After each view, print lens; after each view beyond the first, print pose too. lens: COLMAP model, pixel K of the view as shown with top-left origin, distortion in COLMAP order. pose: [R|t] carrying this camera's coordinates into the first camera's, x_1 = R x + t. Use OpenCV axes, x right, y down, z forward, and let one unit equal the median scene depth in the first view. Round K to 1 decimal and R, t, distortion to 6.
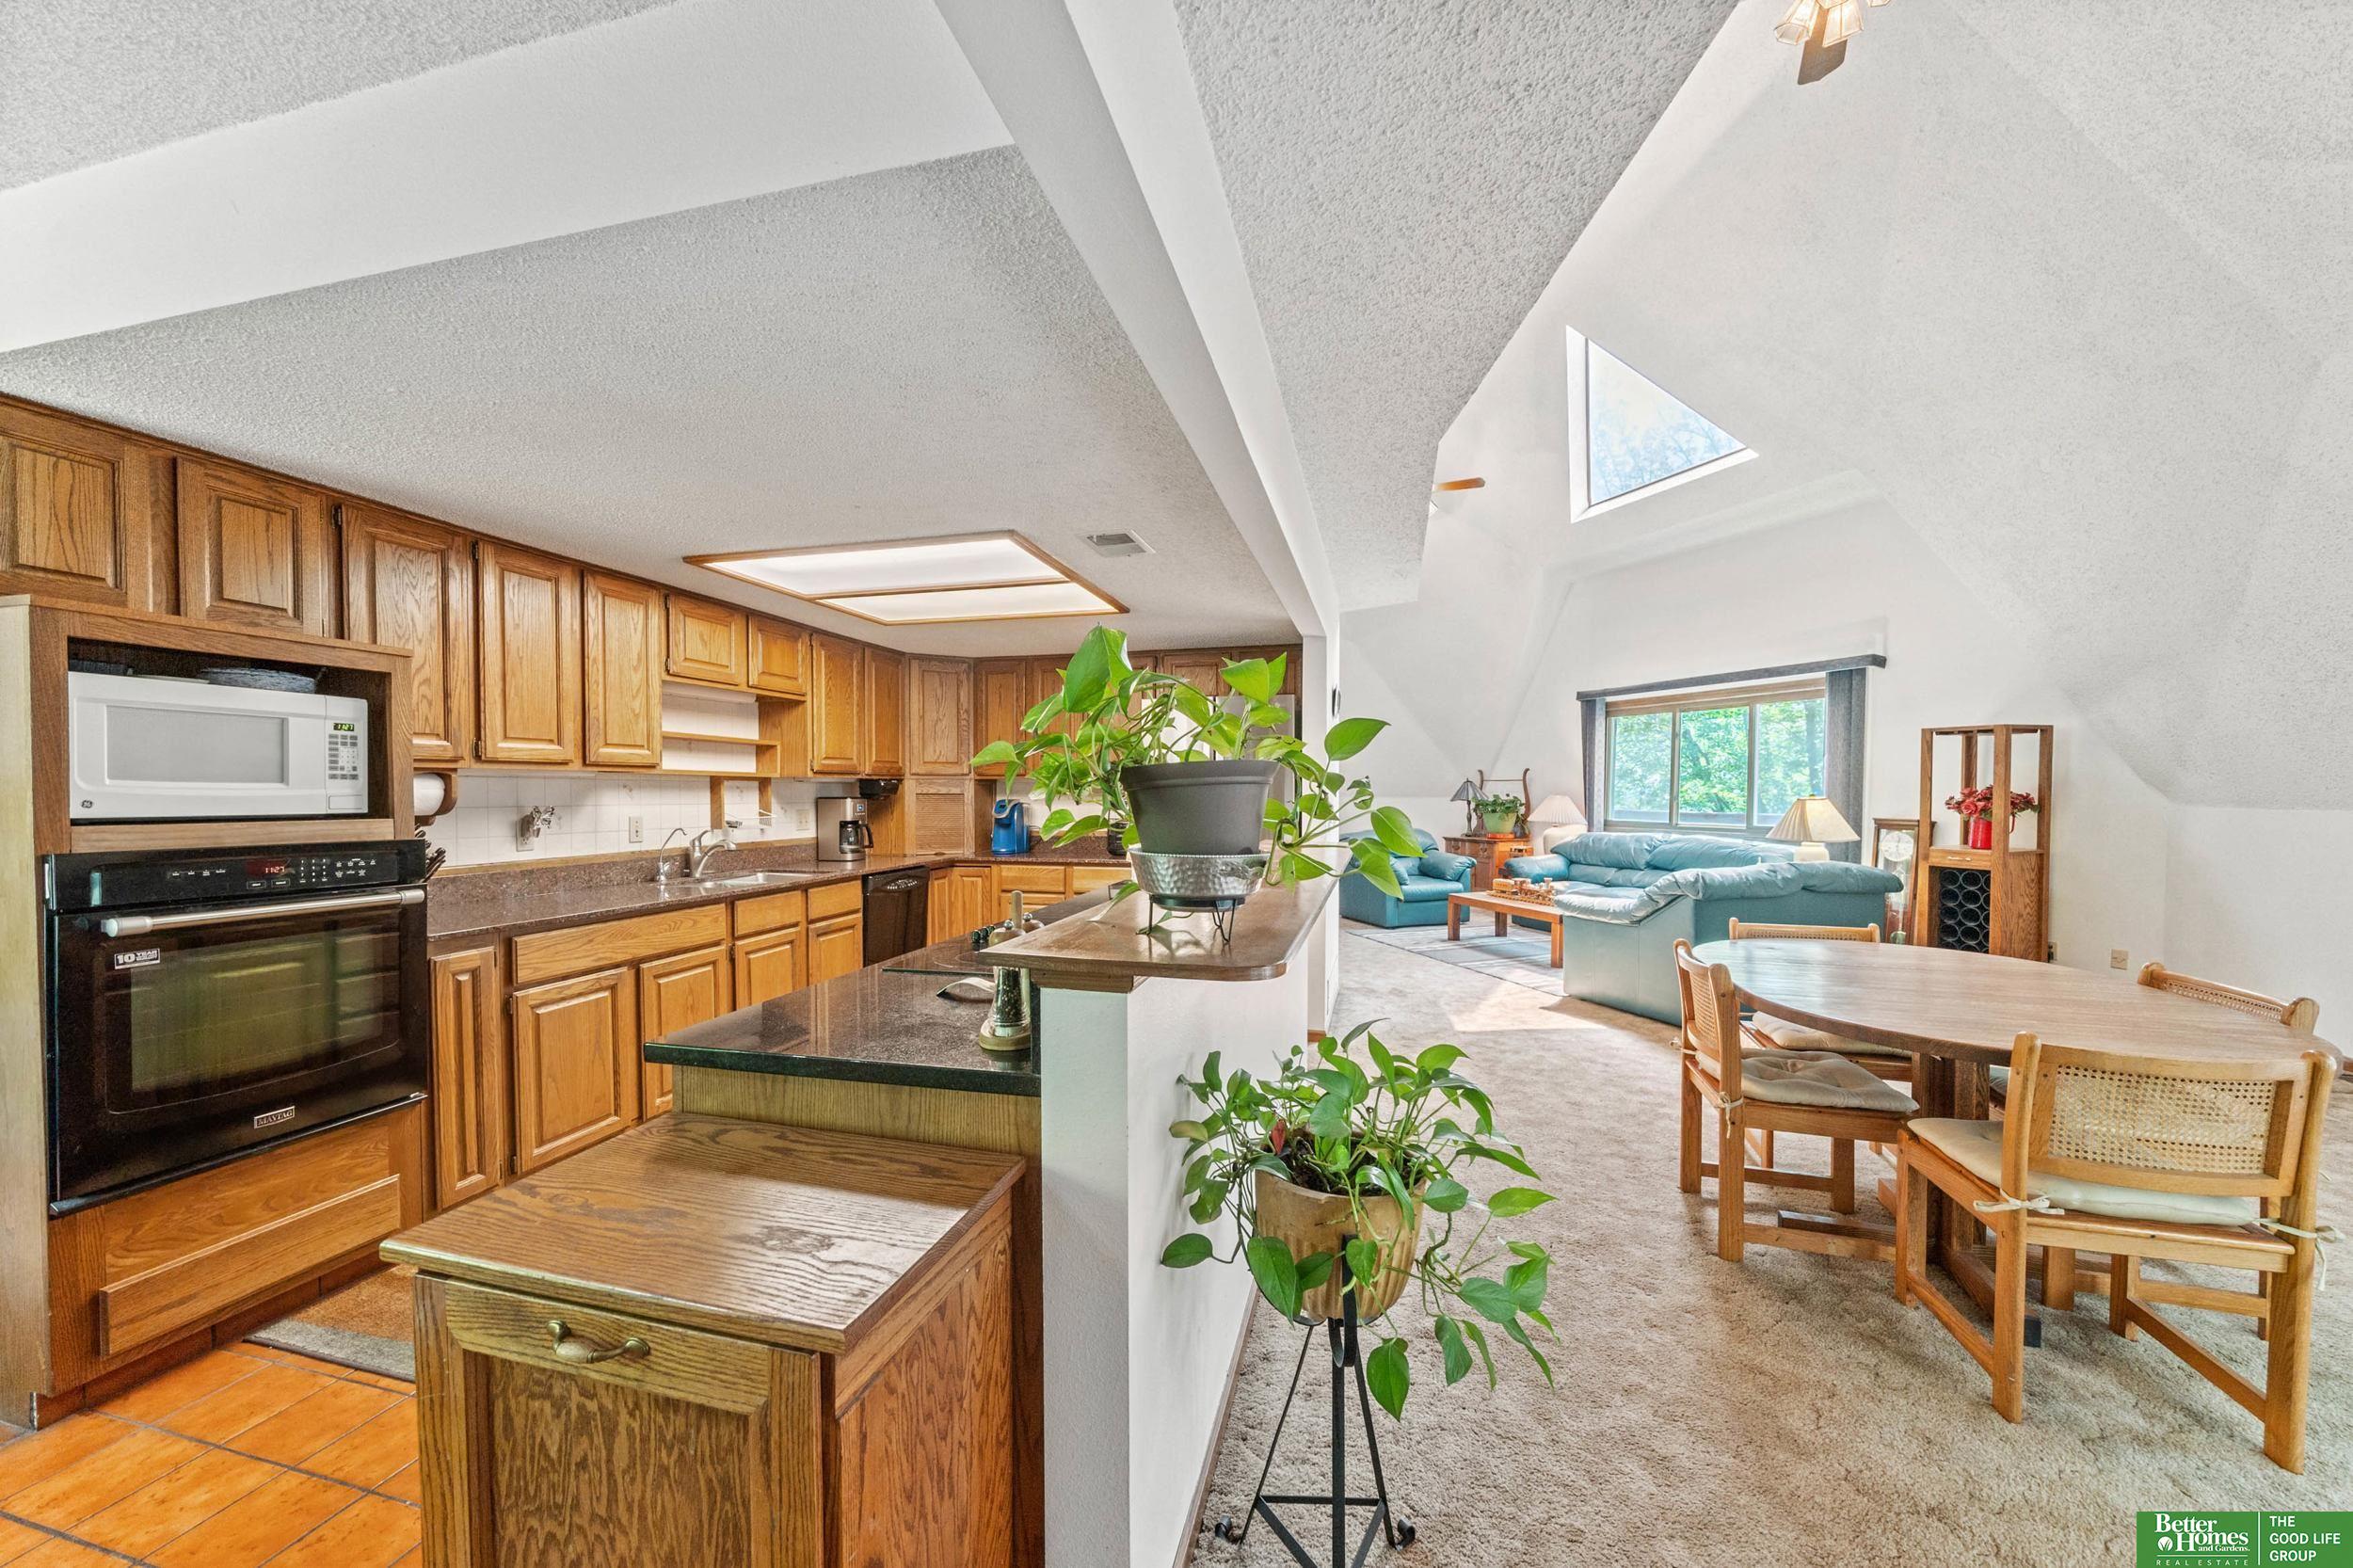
lens RADIAL K [[876.7, 0, 1177.0], [0, 876.7, 807.7], [0, 0, 1]] dist [-0.010075, 0.001720]
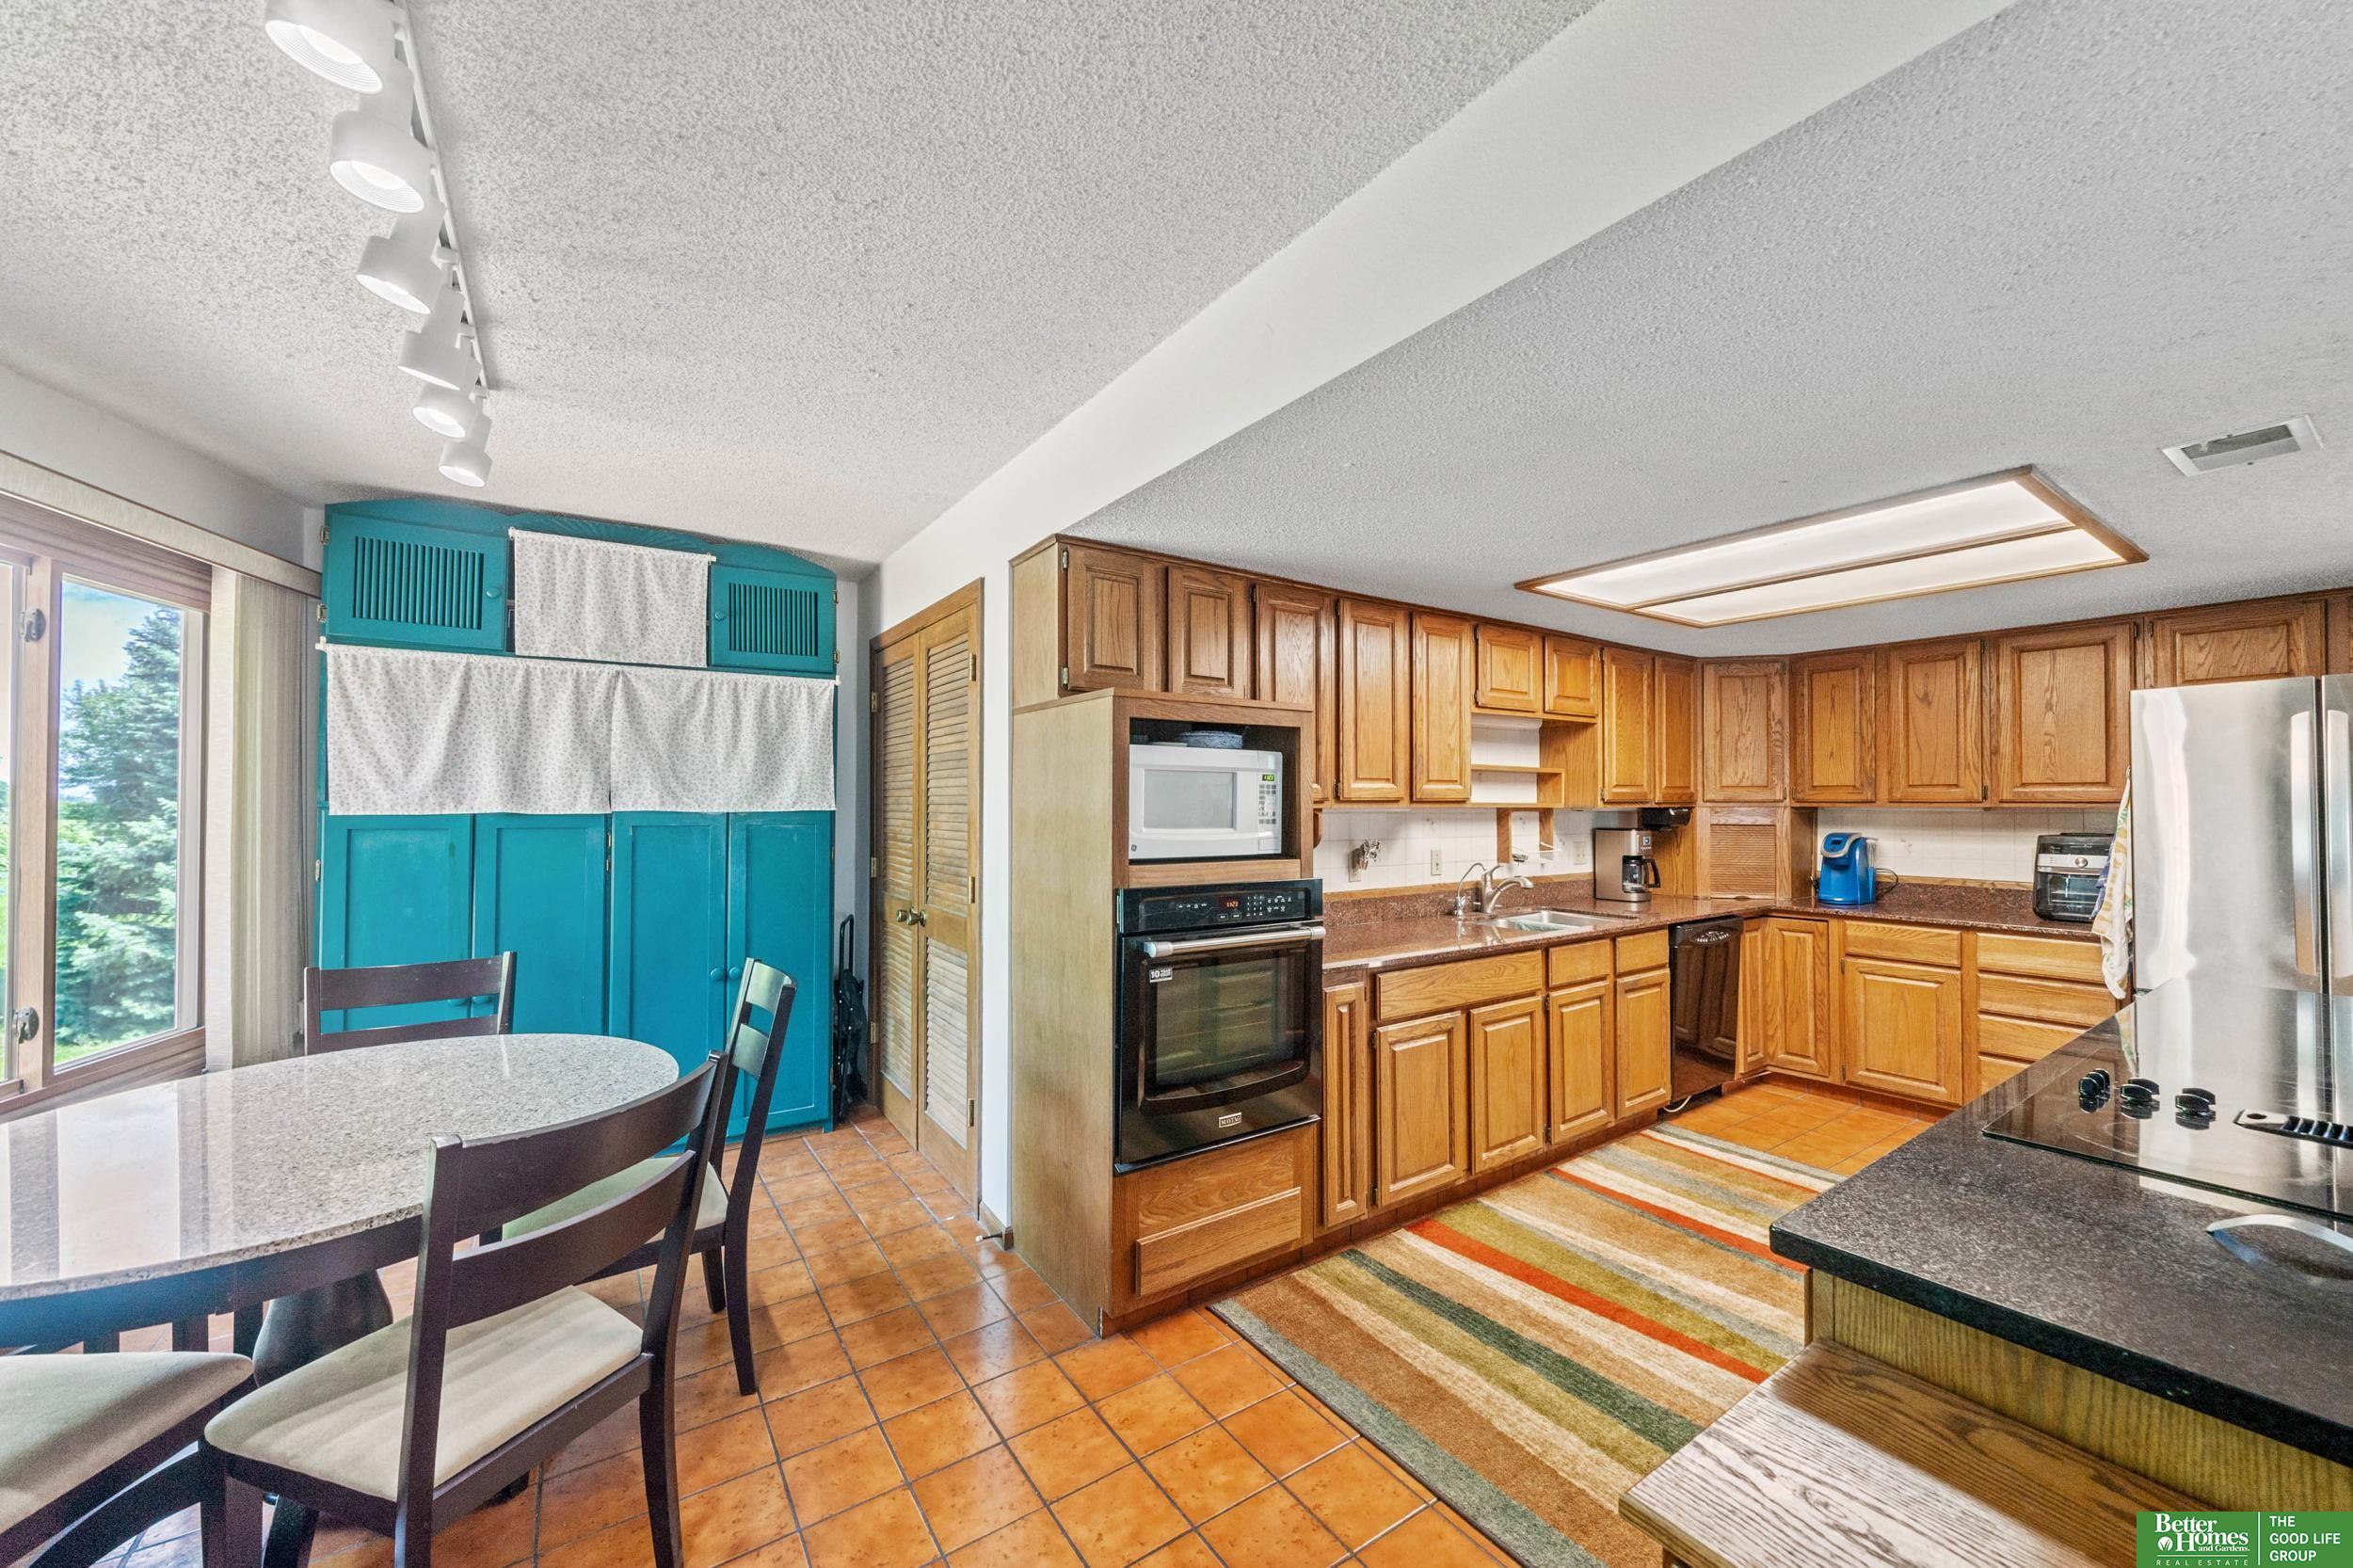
lens RADIAL K [[876.7, 0, 1159.1], [0, 876.7, 791.8], [0, 0, 1]] dist [-0.010075, 0.001720]
pose [[0.737383, -0.005458, -0.675453, -0.207347], [-0.015451, 0.999569, -0.024944, -0.031196], [0.675298, 0.028830, 0.736981, 0.044302]]
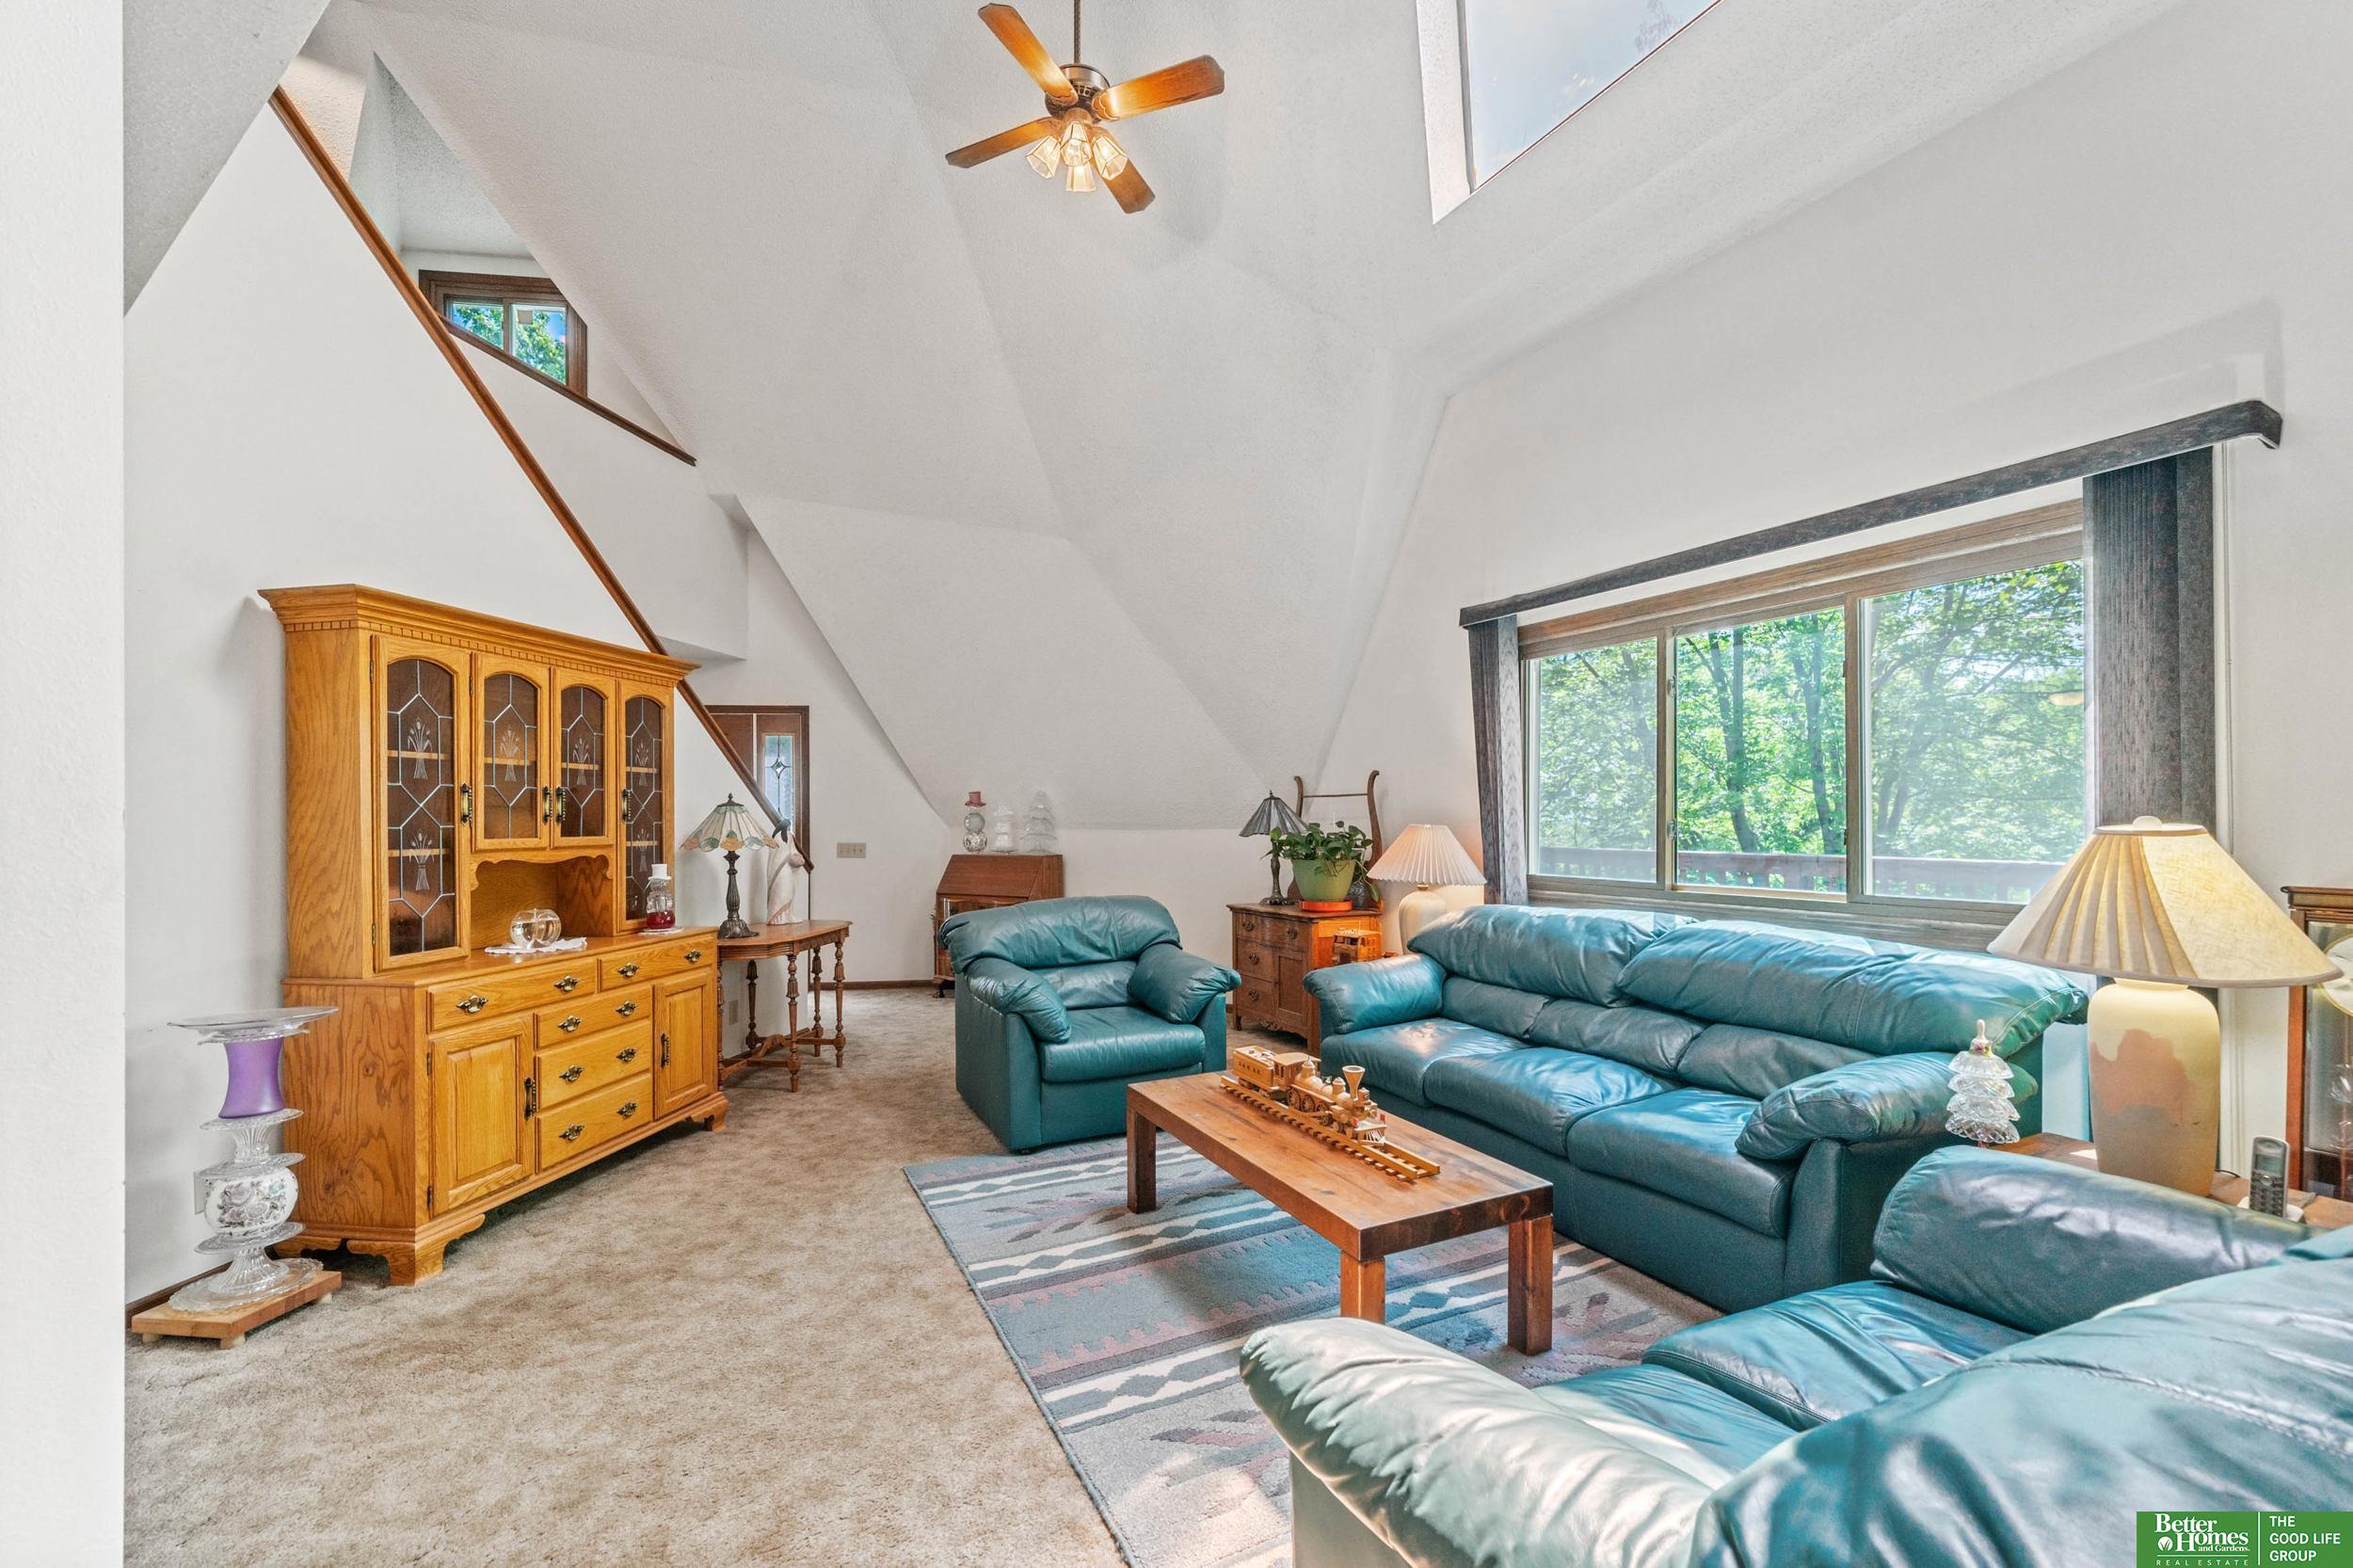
lens RADIAL K [[968.5, 0, 1184.8], [0, 968.5, 805.4], [0, 0, 1]] dist [-0.006440, 0.000447]
pose [[0.994664, -0.007585, 0.102887, 0.689009], [0.011142, 0.999358, -0.034040, -0.021266], [-0.102563, 0.035005, 0.994110, 1.346015]]
